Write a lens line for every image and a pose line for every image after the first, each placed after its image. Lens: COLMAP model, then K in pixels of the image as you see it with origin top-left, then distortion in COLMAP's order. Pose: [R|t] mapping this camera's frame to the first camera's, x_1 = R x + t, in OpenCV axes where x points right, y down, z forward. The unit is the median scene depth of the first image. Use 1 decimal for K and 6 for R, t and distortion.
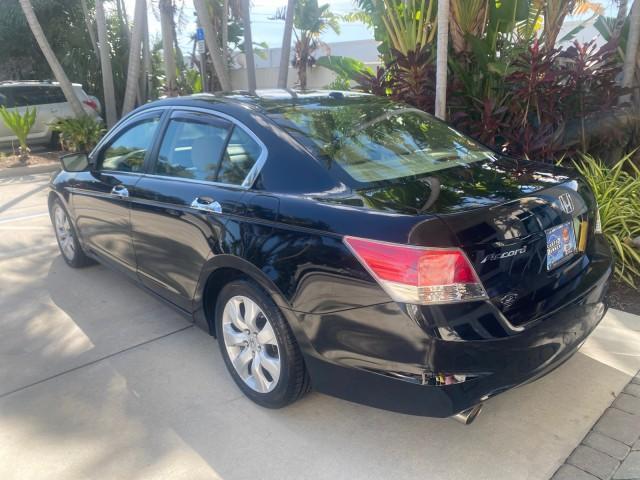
lens RADIAL K [[490.3, 0, 319.6], [0, 490.3, 233.0], [0, 0, 1]] dist [0.003636, -0.000827]
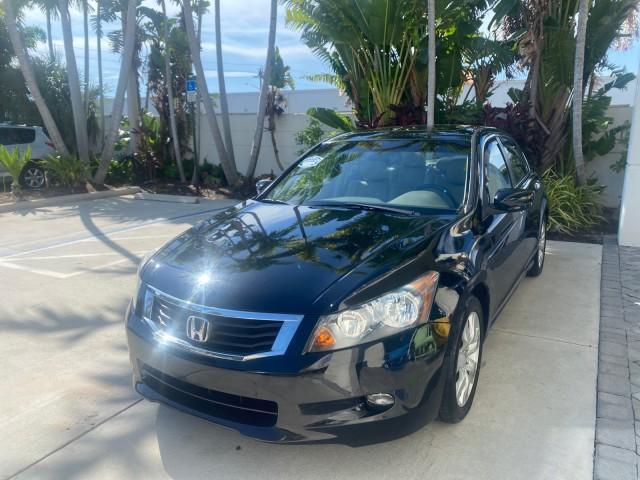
lens RADIAL K [[486.2, 0, 321.8], [0, 486.2, 237.7], [0, 0, 1]] dist [0.037416, -0.053529]
pose [[0.956306, -0.053769, 0.287382, -0.417062], [0.076910, 0.994589, -0.069845, 0.094079], [-0.282071, 0.088896, 0.955266, -0.261352]]
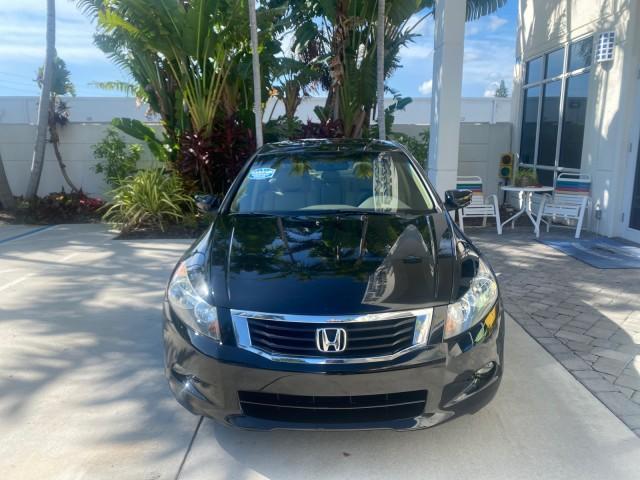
lens RADIAL K [[486.2, 0, 321.8], [0, 486.2, 237.7], [0, 0, 1]] dist [0.037416, -0.053529]
pose [[0.699198, -0.125642, 0.703801, -0.598246], [0.201507, 0.979158, -0.025391, 0.070023], [-0.685942, 0.159574, 0.709943, -0.172745]]
